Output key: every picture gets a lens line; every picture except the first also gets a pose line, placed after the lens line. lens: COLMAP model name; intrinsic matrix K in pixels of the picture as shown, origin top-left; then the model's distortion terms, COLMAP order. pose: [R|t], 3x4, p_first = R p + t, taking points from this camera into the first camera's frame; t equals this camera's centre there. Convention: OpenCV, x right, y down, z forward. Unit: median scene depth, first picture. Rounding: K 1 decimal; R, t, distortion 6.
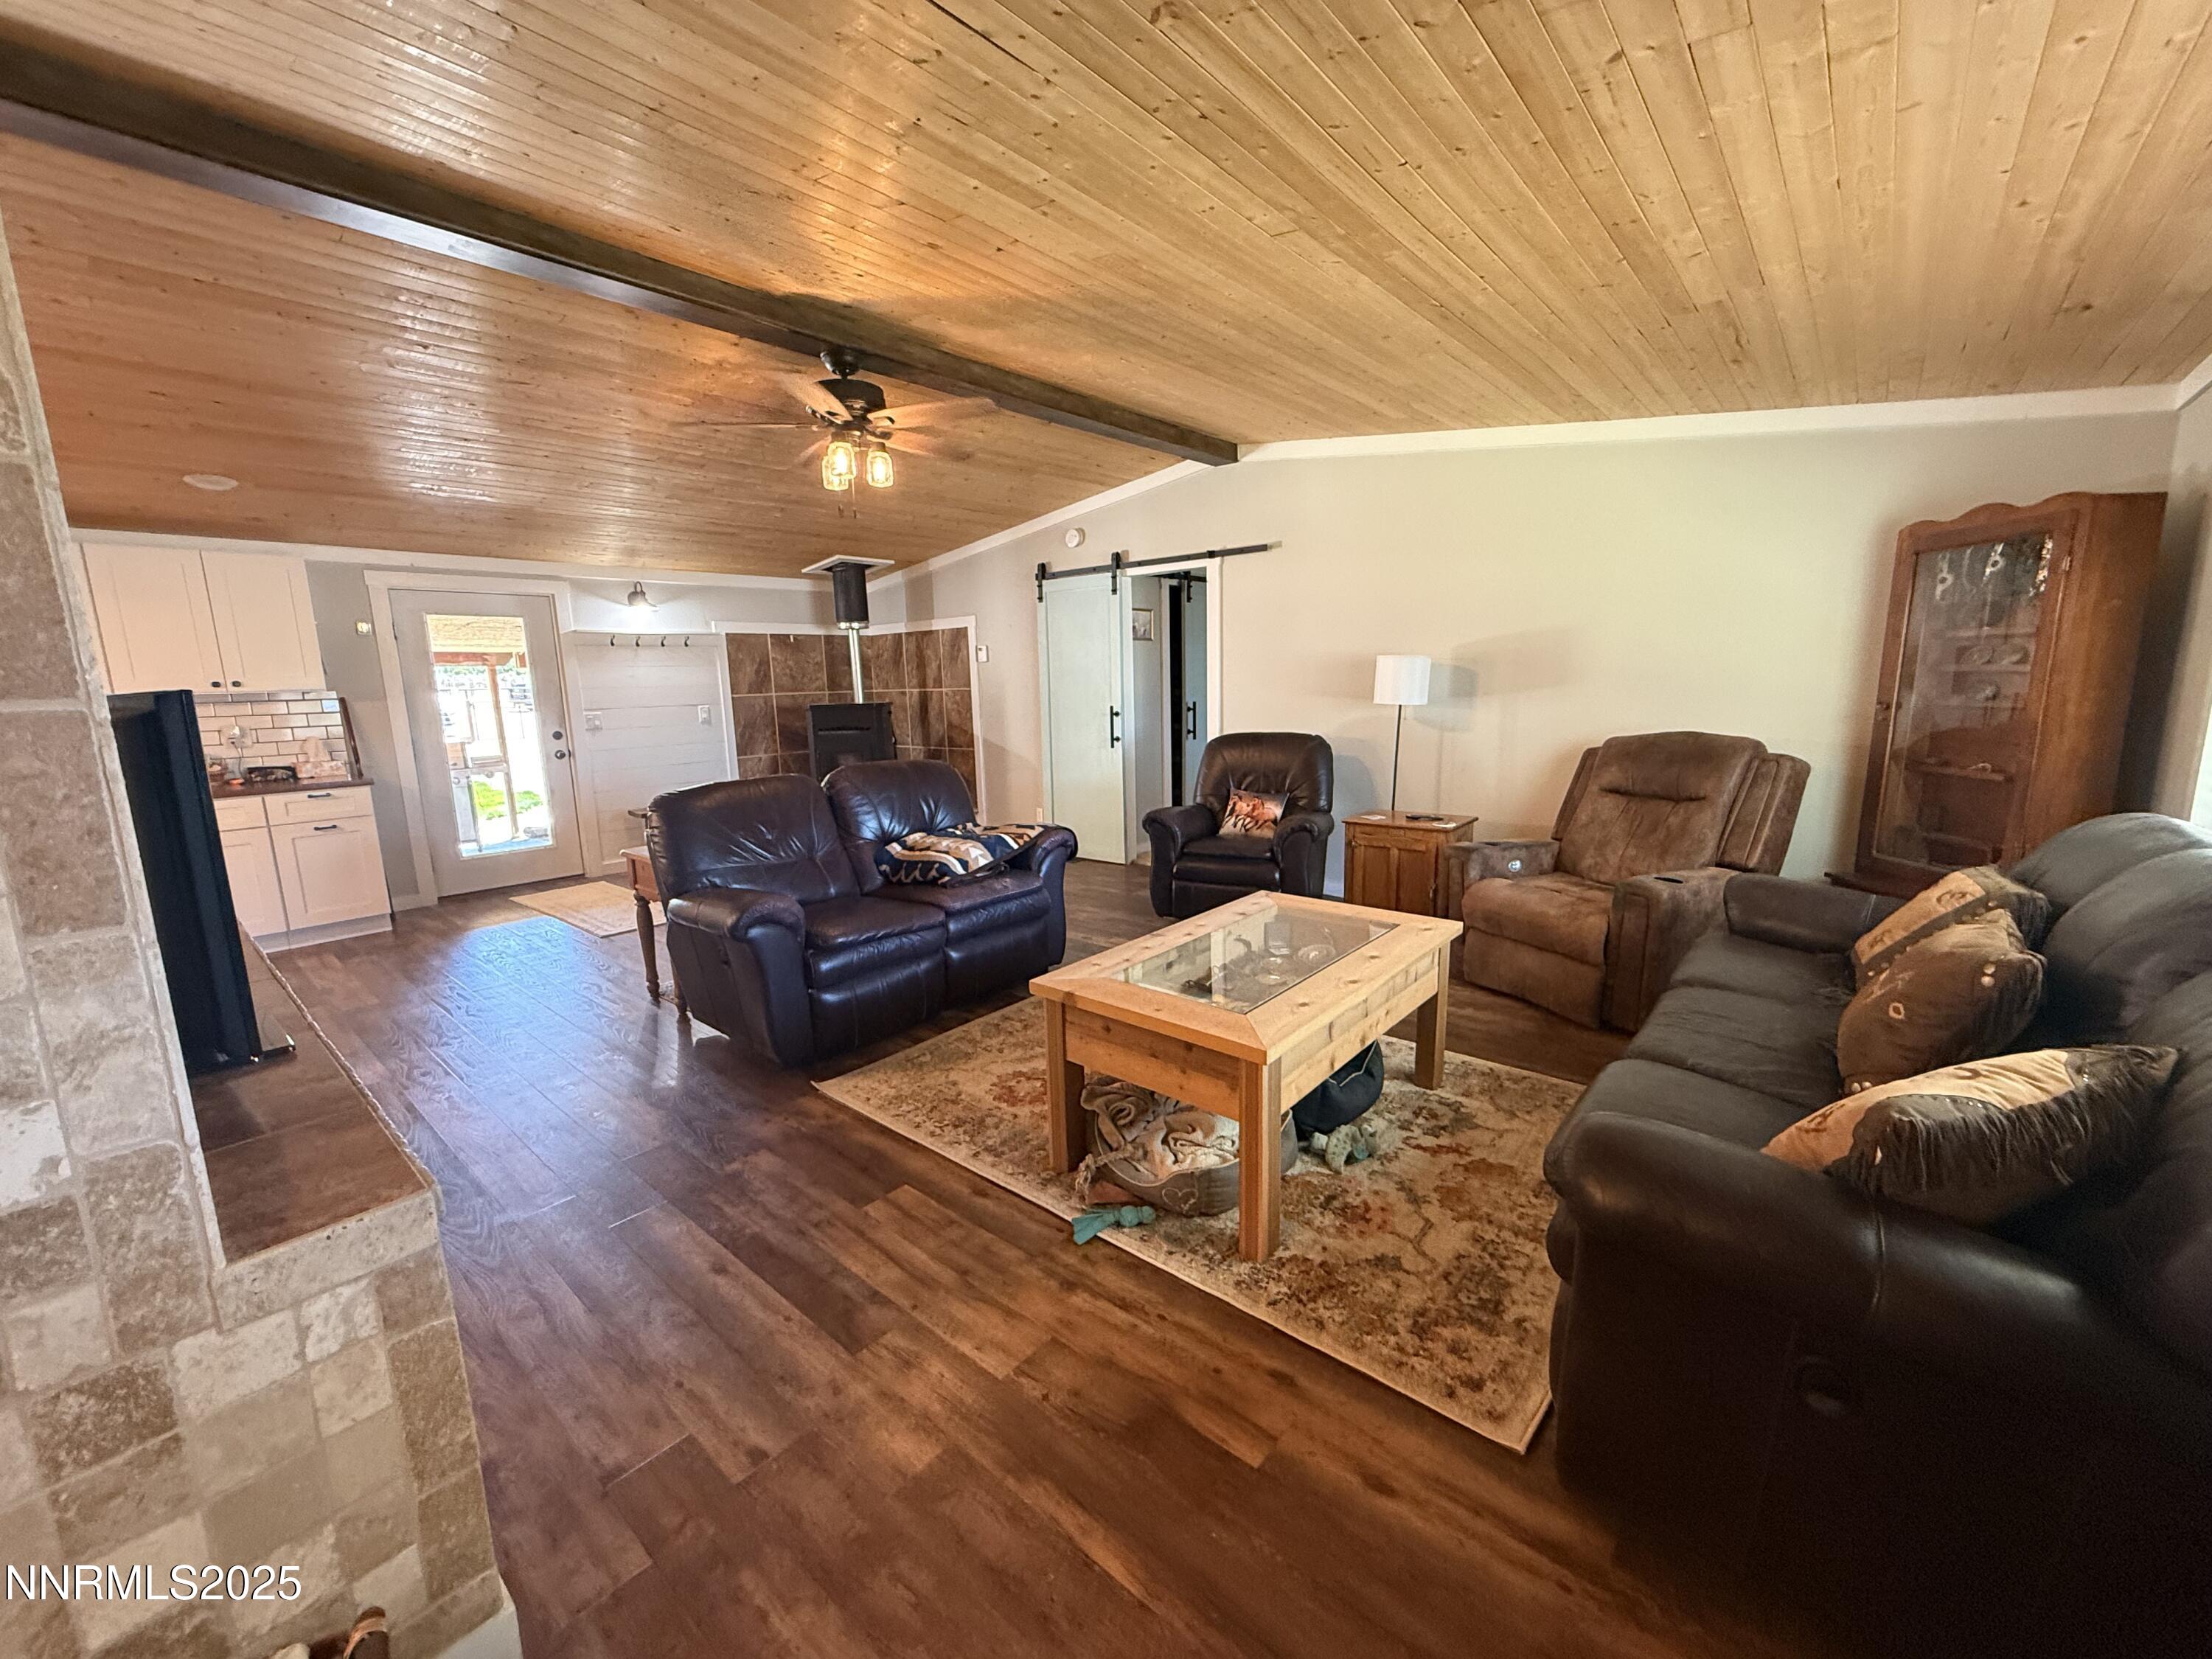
lens RADIAL K [[883.4, 0, 1100.8], [0, 883.4, 827.1], [0, 0, 1]] dist [0.001040, 0.000174]
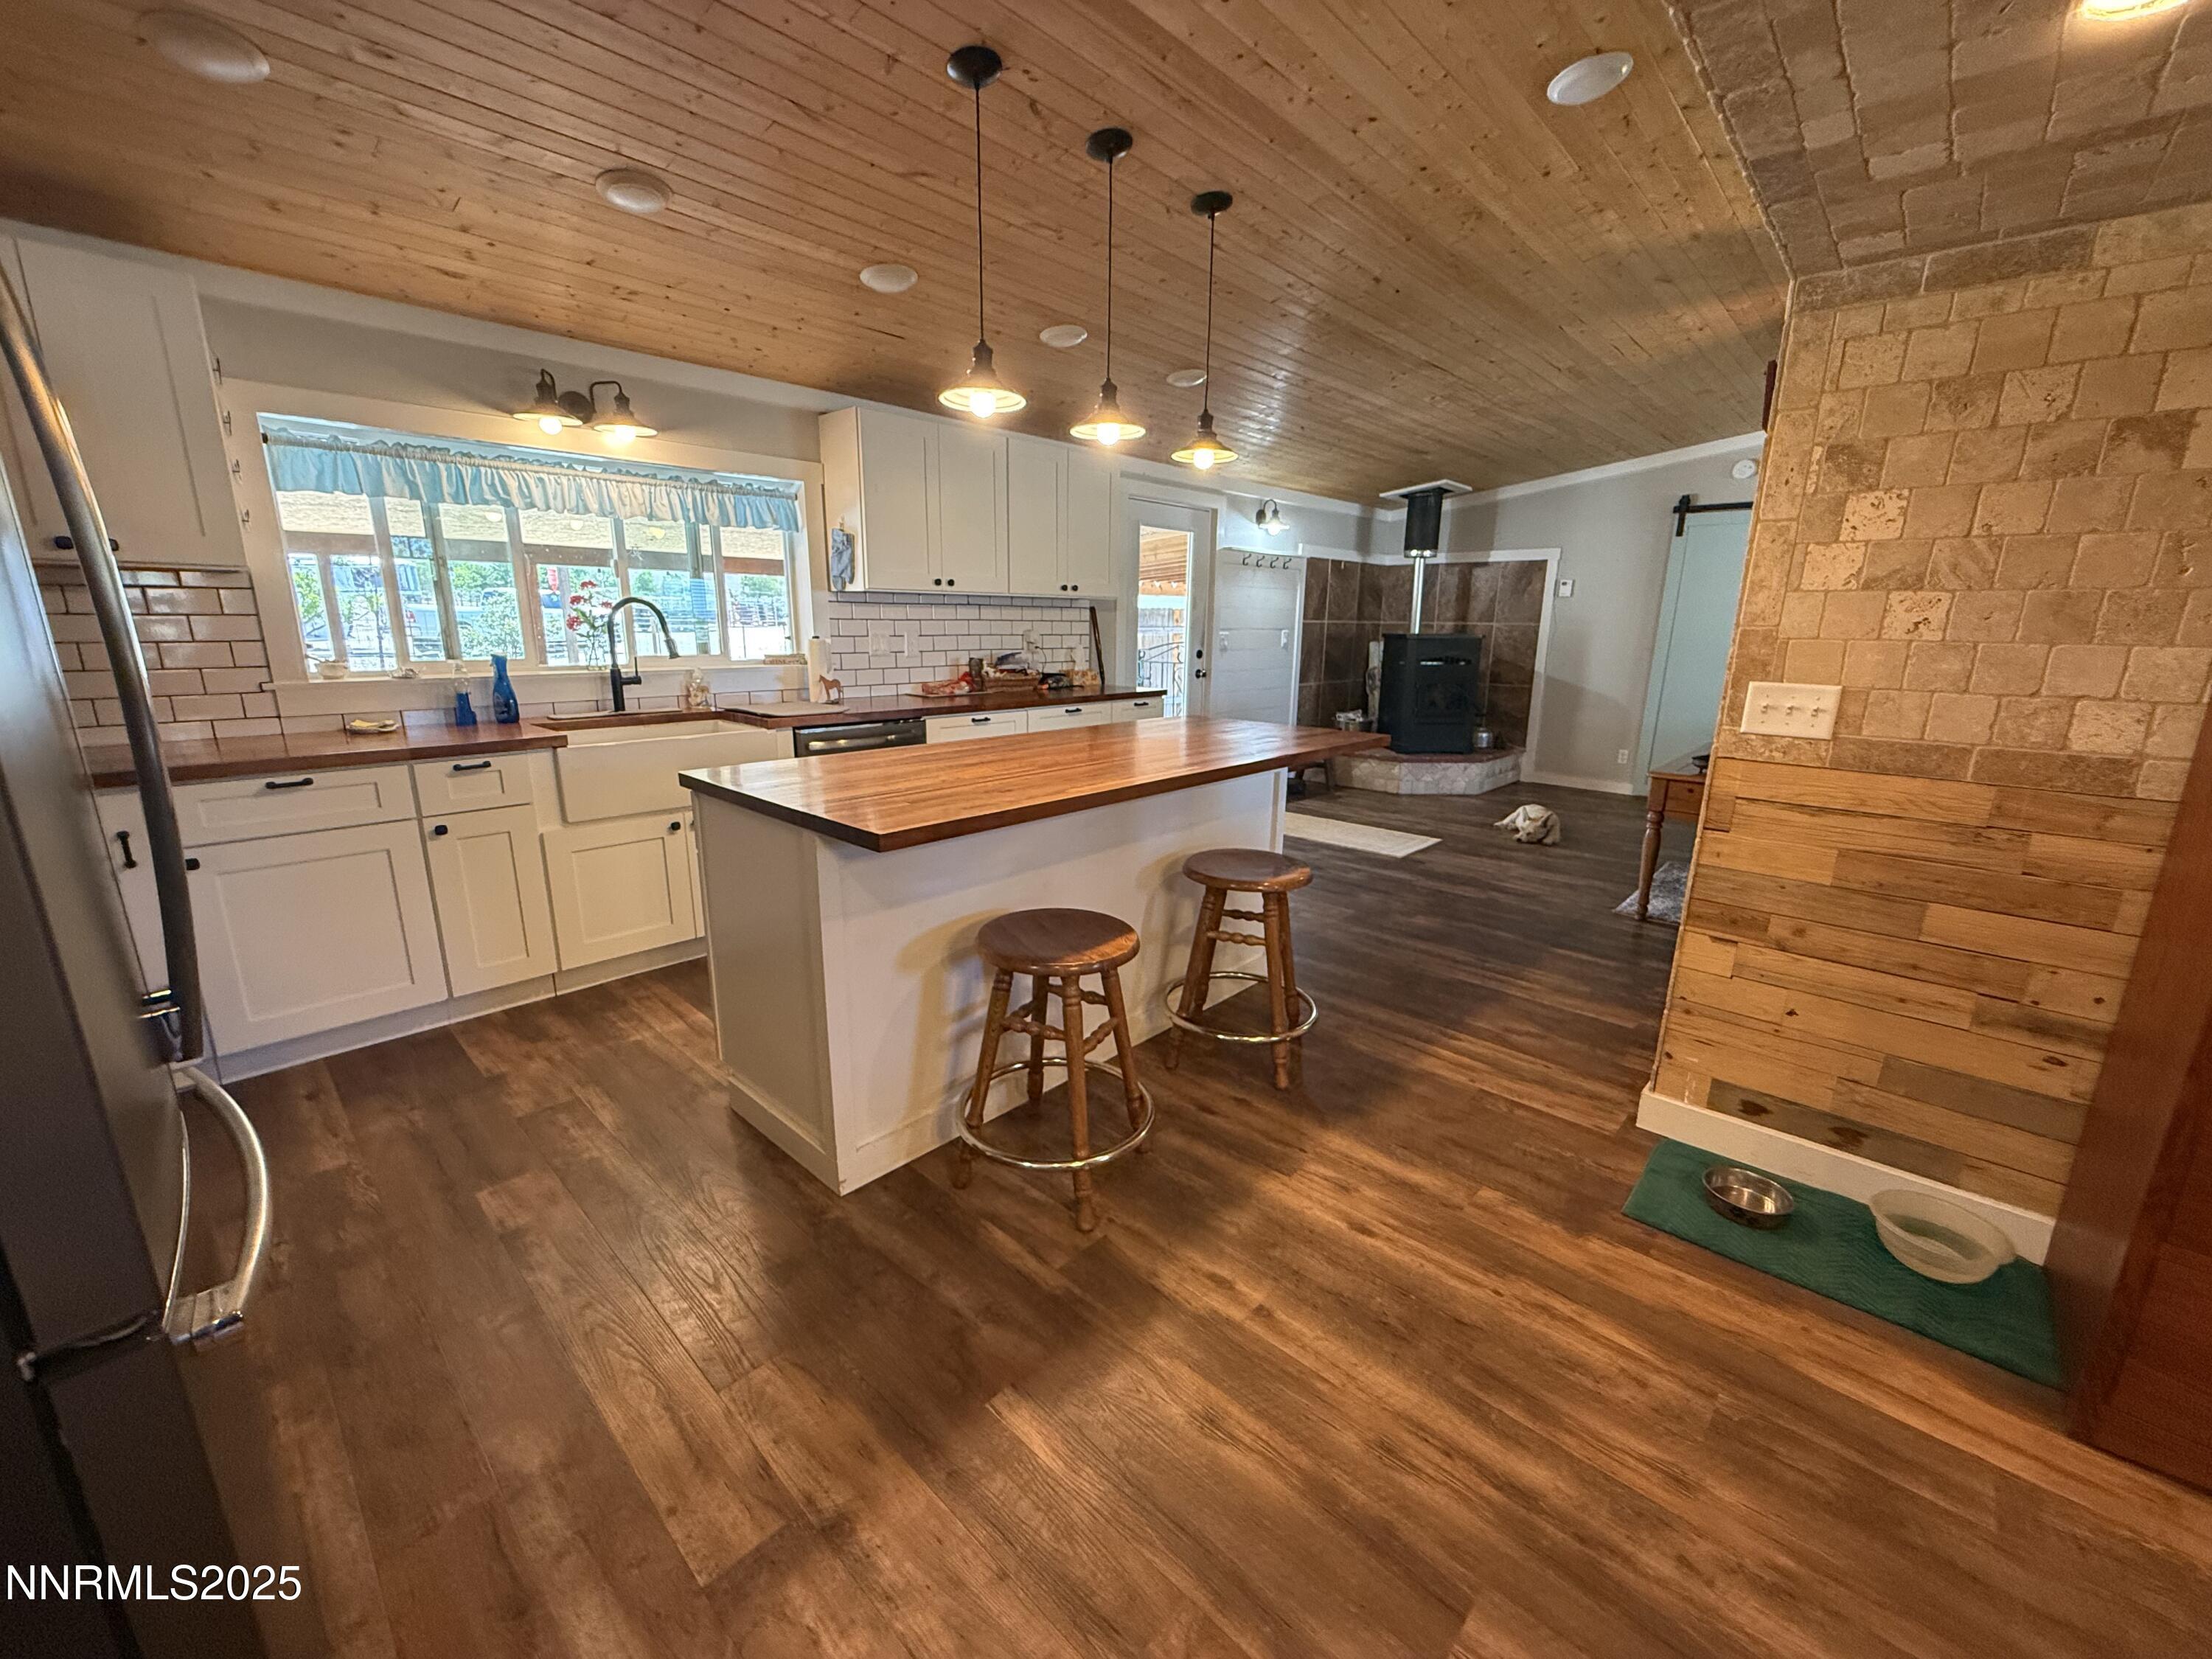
lens RADIAL K [[883.4, 0, 1109.7], [0, 883.4, 830.7], [0, 0, 1]] dist [0.001040, 0.000174]
pose [[0.998890, 0.044073, -0.016597, -0.603328], [-0.042877, 0.996859, 0.066581, 0.028272], [0.019479, -0.065795, 0.997643, -0.005517]]
